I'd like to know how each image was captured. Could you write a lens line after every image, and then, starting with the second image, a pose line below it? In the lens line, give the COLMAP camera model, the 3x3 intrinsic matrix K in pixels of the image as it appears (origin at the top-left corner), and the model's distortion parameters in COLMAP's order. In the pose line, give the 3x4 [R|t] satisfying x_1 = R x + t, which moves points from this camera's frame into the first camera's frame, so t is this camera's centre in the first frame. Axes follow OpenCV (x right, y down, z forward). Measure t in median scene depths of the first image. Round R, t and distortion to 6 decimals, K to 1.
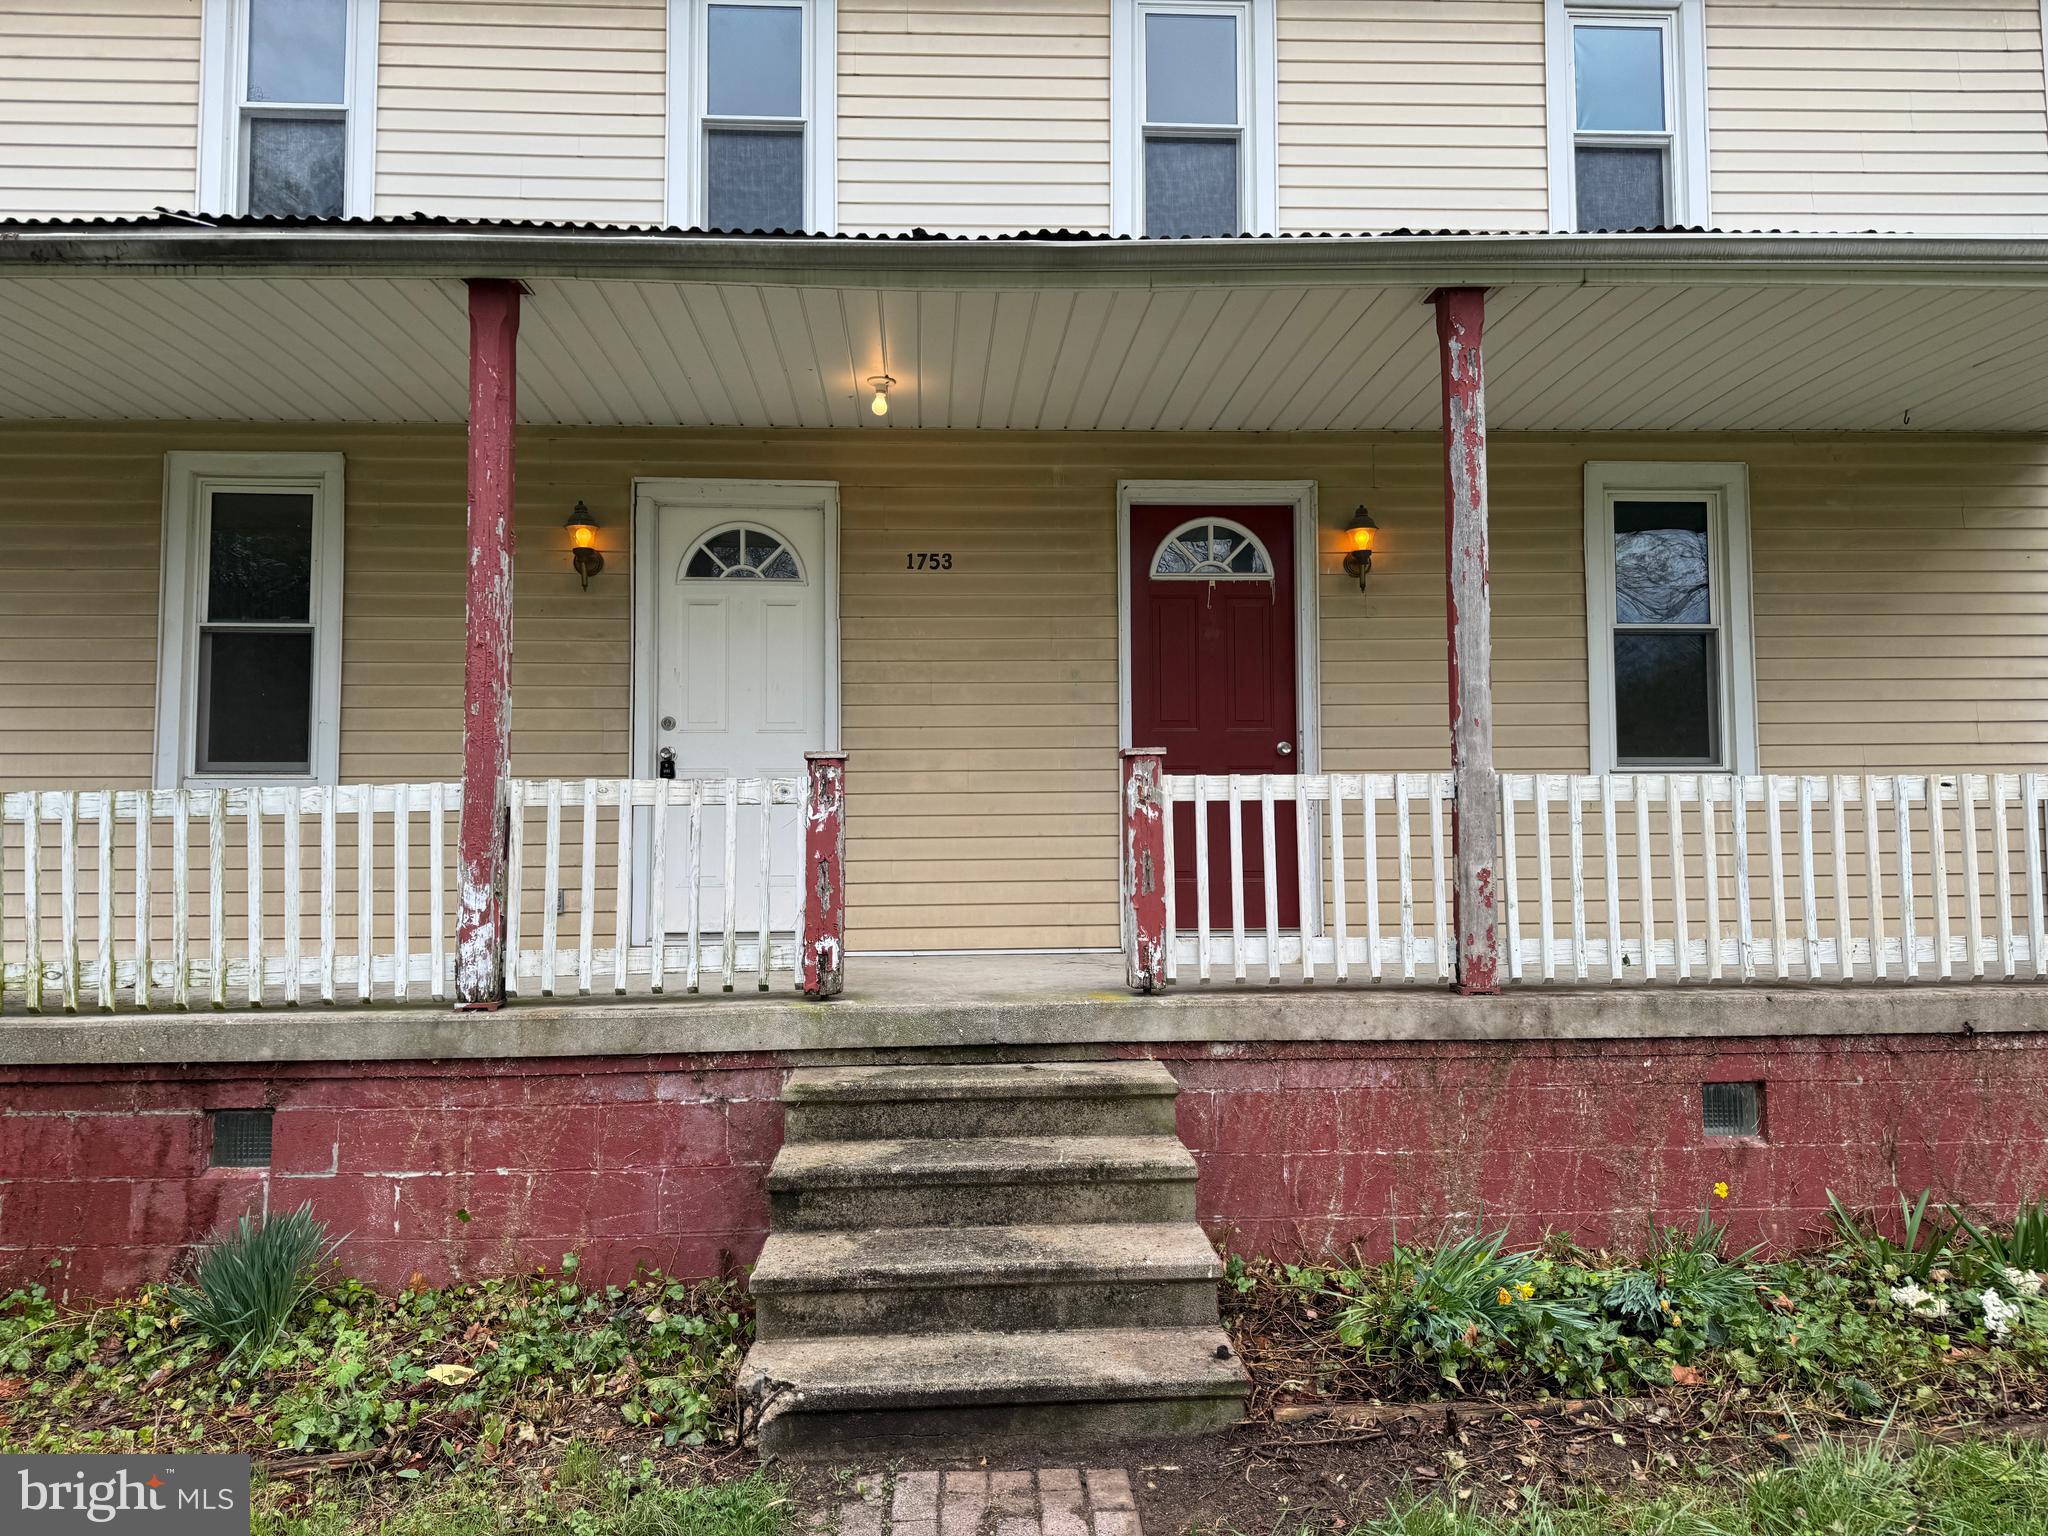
lens RADIAL K [[1414.7, 0, 1033.2], [0, 1414.7, 764.3], [0, 0, 1]] dist [0.065967, -0.072127]
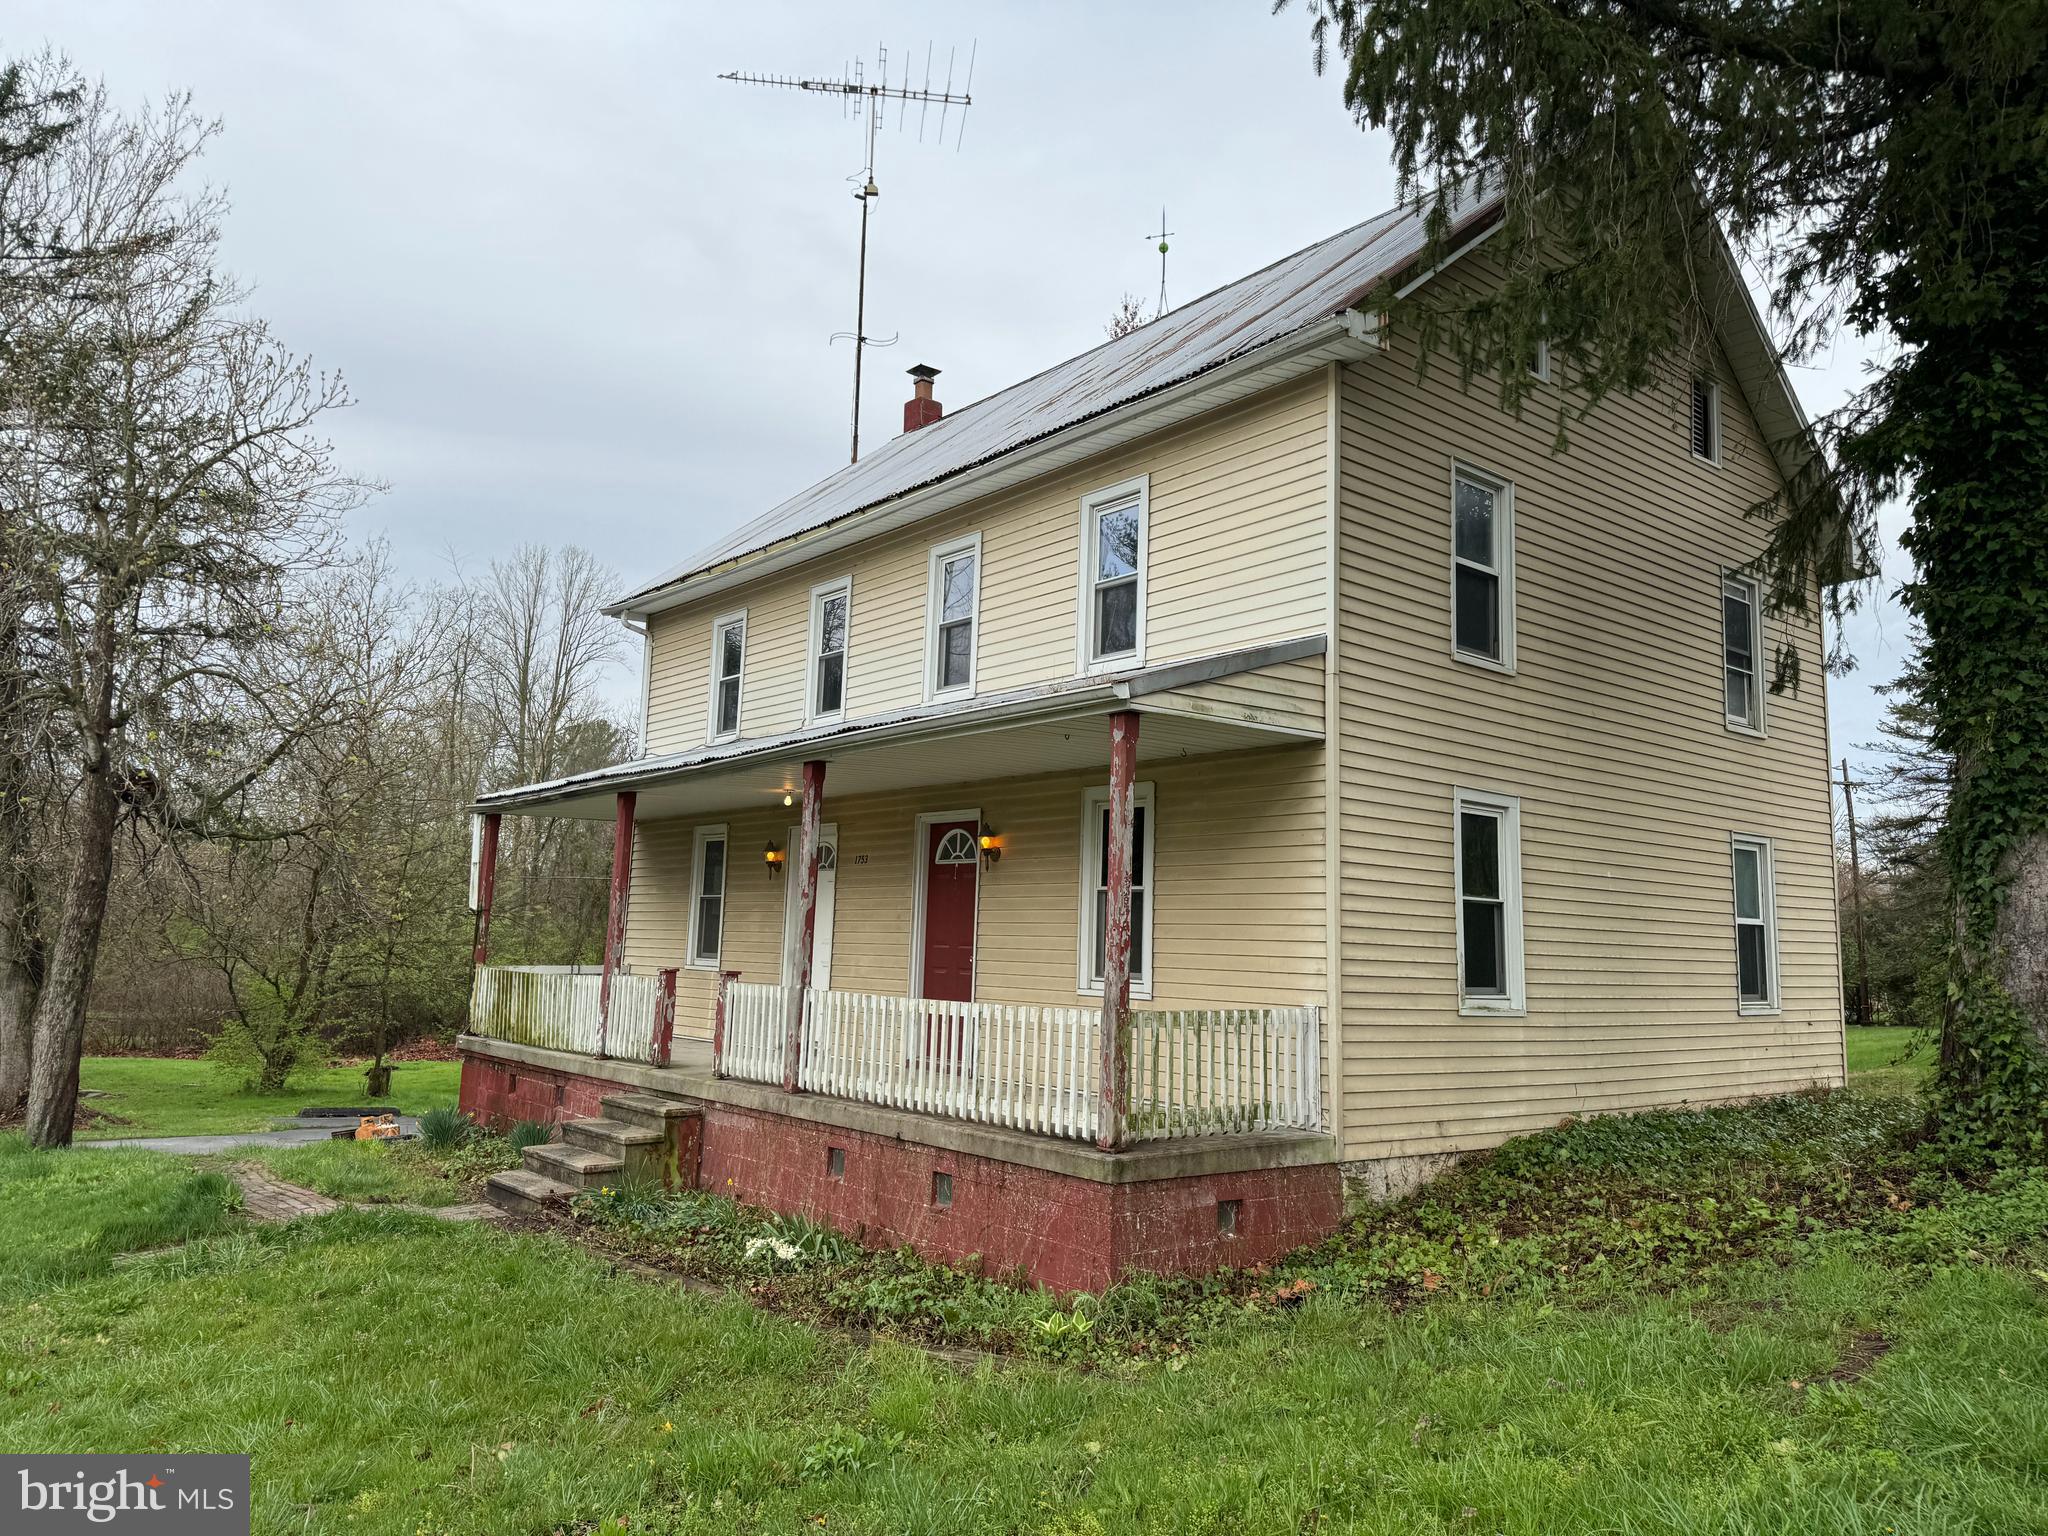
lens RADIAL K [[1414.7, 0, 1071.4], [0, 1414.7, 748.0], [0, 0, 1]] dist [0.065967, -0.072127]
pose [[0.616236, -0.084290, -0.783038, 2.304848], [0.018680, 0.995541, -0.092464, -0.150881], [0.787340, 0.042353, 0.615063, -0.006536]]
